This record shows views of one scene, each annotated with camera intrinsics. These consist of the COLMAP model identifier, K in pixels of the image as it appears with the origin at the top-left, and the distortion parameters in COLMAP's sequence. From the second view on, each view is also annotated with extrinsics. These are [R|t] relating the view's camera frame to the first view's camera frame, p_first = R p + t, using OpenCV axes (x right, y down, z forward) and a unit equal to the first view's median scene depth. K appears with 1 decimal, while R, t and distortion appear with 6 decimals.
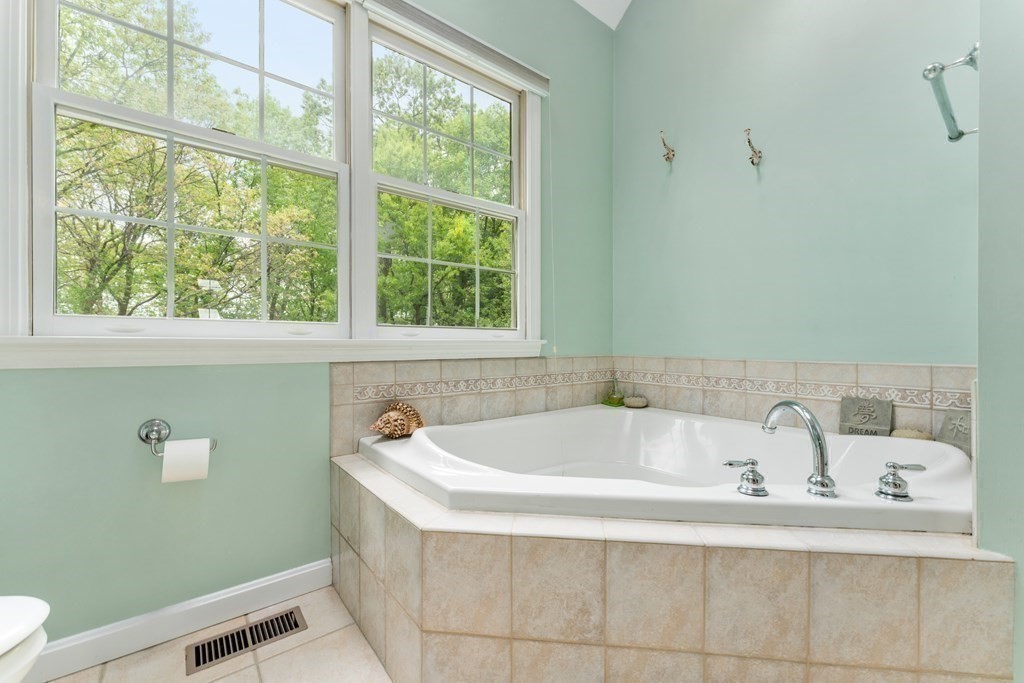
lens RADIAL K [[411.0, 0, 512.1], [0, 411.0, 340.3], [0, 0, 1]] dist [0.001512, 0.000015]
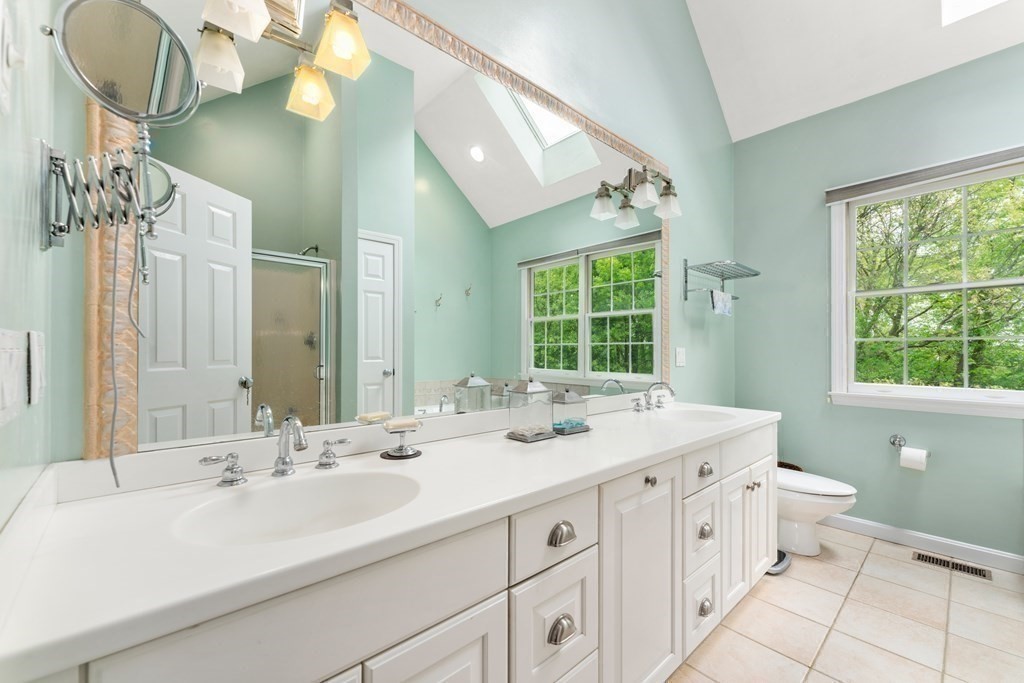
lens RADIAL K [[411.0, 0, 514.5], [0, 411.0, 341.2], [0, 0, 1]] dist [0.001512, 0.000015]
pose [[0.060905, -0.009128, -0.998102, 1.077701], [0.007213, 0.999936, -0.008704, -0.274010], [0.998118, -0.006670, 0.060967, -1.043456]]
